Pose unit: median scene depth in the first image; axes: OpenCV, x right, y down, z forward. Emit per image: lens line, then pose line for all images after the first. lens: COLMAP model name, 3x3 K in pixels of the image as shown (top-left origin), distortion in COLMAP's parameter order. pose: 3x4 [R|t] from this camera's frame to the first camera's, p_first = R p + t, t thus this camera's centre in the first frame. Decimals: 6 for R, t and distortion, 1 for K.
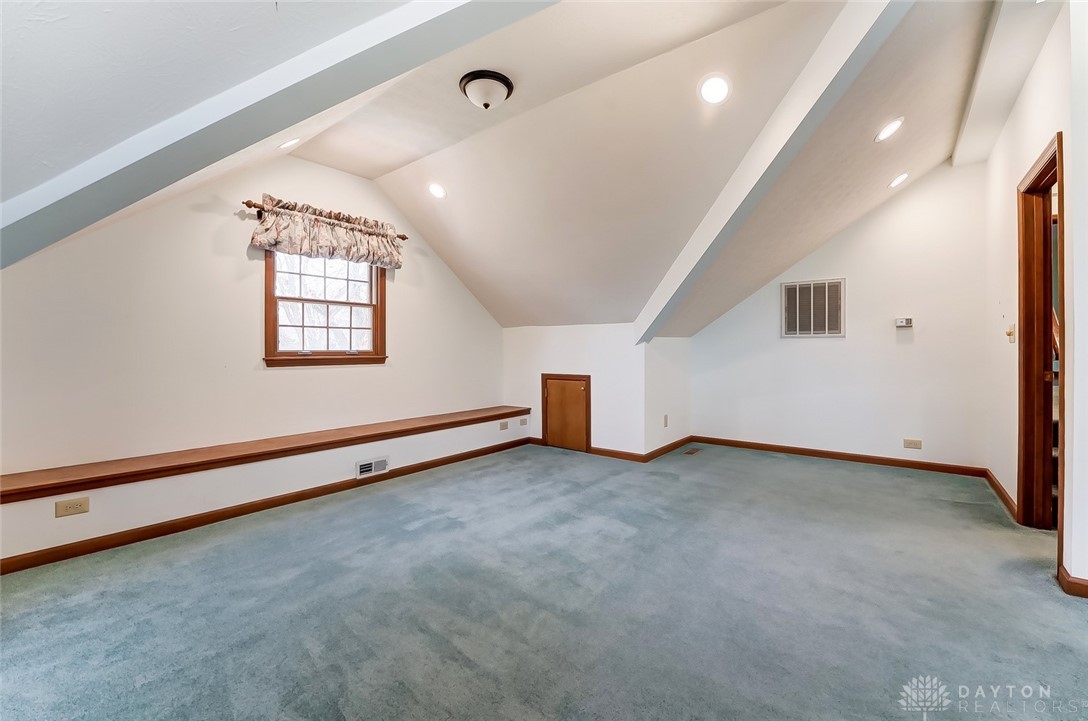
lens RADIAL K [[453.1, 0, 531.5], [0, 453.1, 349.8], [0, 0, 1]] dist [-0.018550, 0.000124]
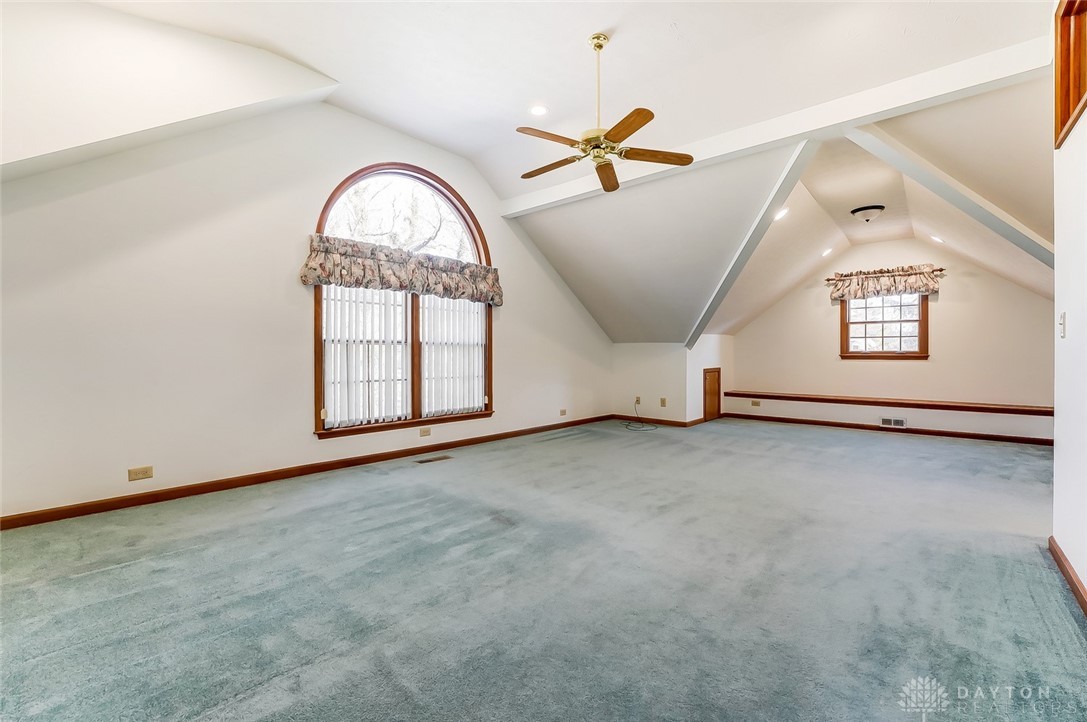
lens RADIAL K [[455.8, 0, 538.8], [0, 455.8, 355.5], [0, 0, 1]] dist [-0.025221, 0.000047]
pose [[-0.055229, 0.008126, -0.998441, 1.237513], [-0.001827, 0.999964, 0.008239, 0.006627], [0.998472, 0.002279, -0.055213, -0.173091]]
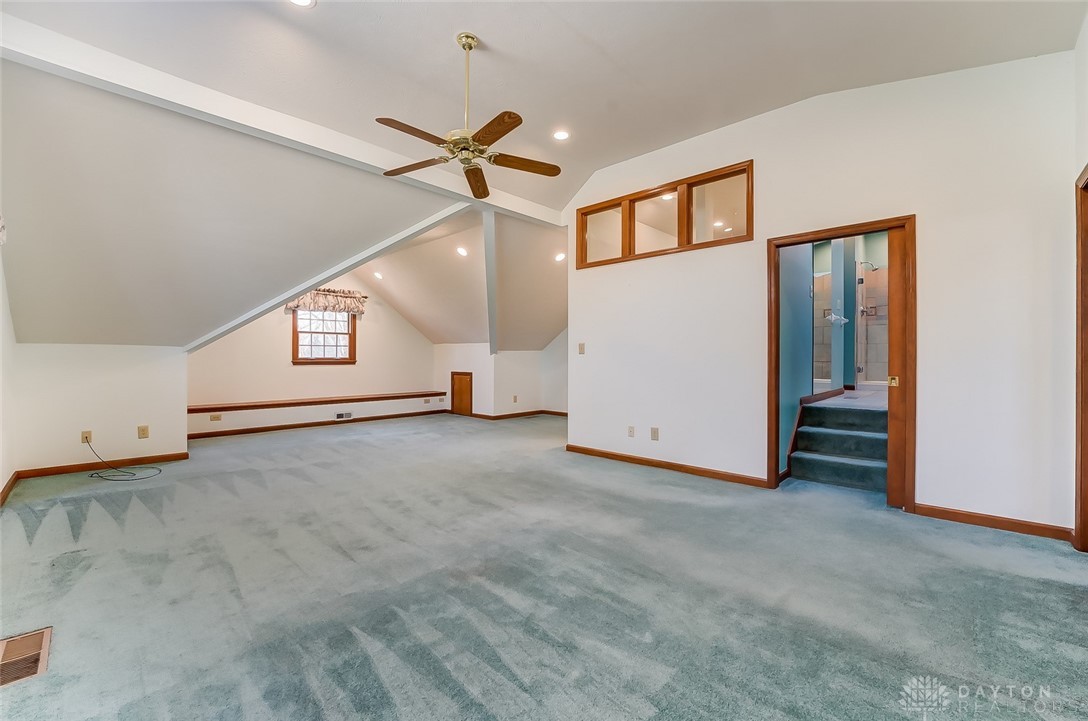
lens RADIAL K [[456.2, 0, 539.3], [0, 456.2, 355.0], [0, 0, 1]] dist [-0.025221, 0.000047]
pose [[0.996097, 0.003185, -0.088203, 0.637948], [-0.003775, 0.999972, -0.006530, -0.000156], [0.088179, 0.006837, 0.996081, -0.862048]]
